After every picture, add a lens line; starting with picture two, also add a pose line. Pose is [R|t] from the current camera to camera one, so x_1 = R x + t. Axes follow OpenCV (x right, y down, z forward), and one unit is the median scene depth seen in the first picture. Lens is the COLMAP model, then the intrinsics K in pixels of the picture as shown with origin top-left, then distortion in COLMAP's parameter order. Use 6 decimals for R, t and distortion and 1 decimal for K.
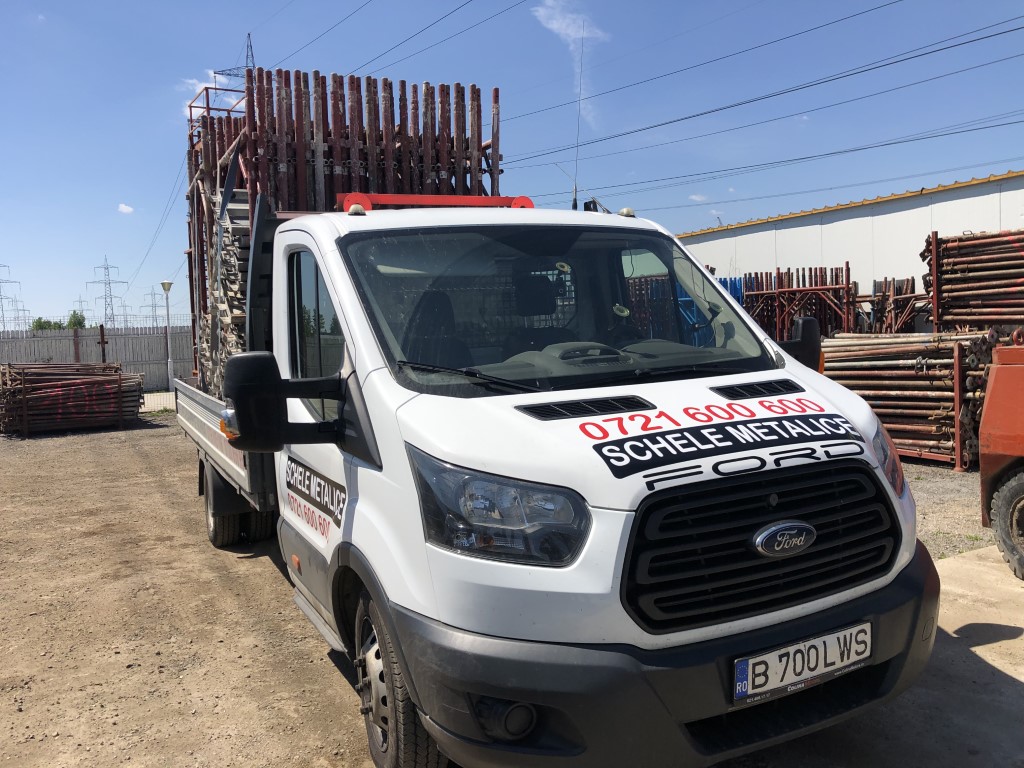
lens RADIAL K [[808.2, 0, 482.1], [0, 808.2, 387.9], [0, 0, 1]] dist [0.074275, -0.166889]
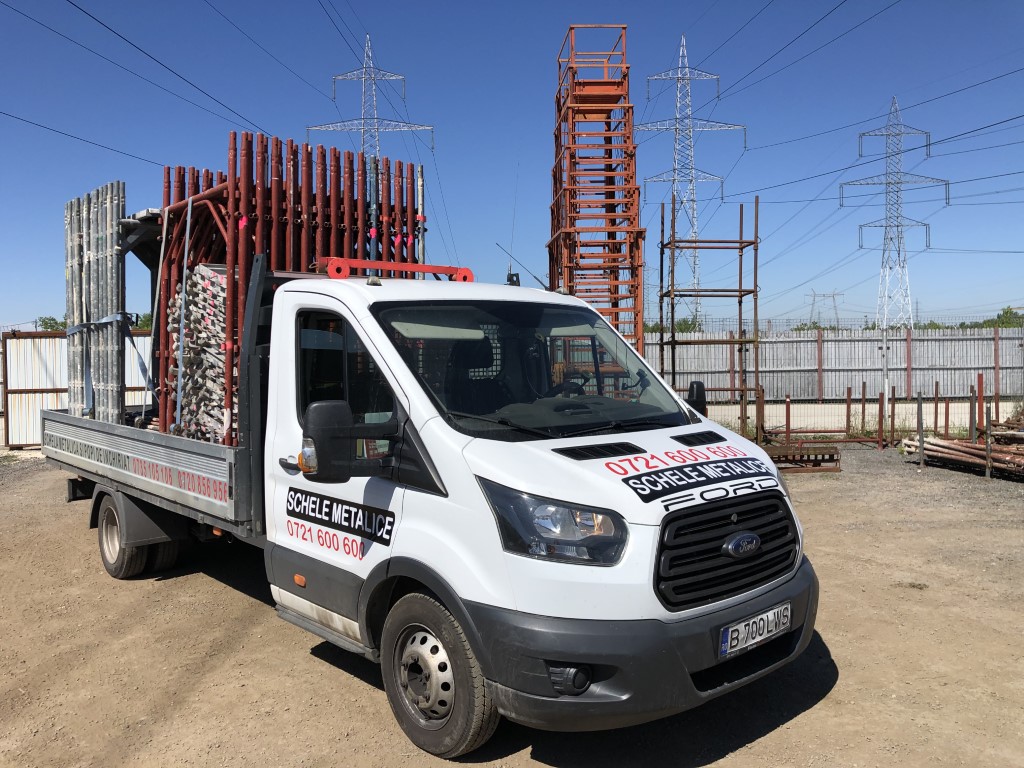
lens RADIAL K [[808.2, 0, 482.1], [0, 808.2, 387.9], [0, 0, 1]] dist [0.074275, -0.166889]
pose [[0.965237, 0.033132, 0.259268, -0.430782], [-0.022970, 0.998848, -0.042129, -0.020282], [-0.260365, 0.034709, 0.964886, -0.265797]]
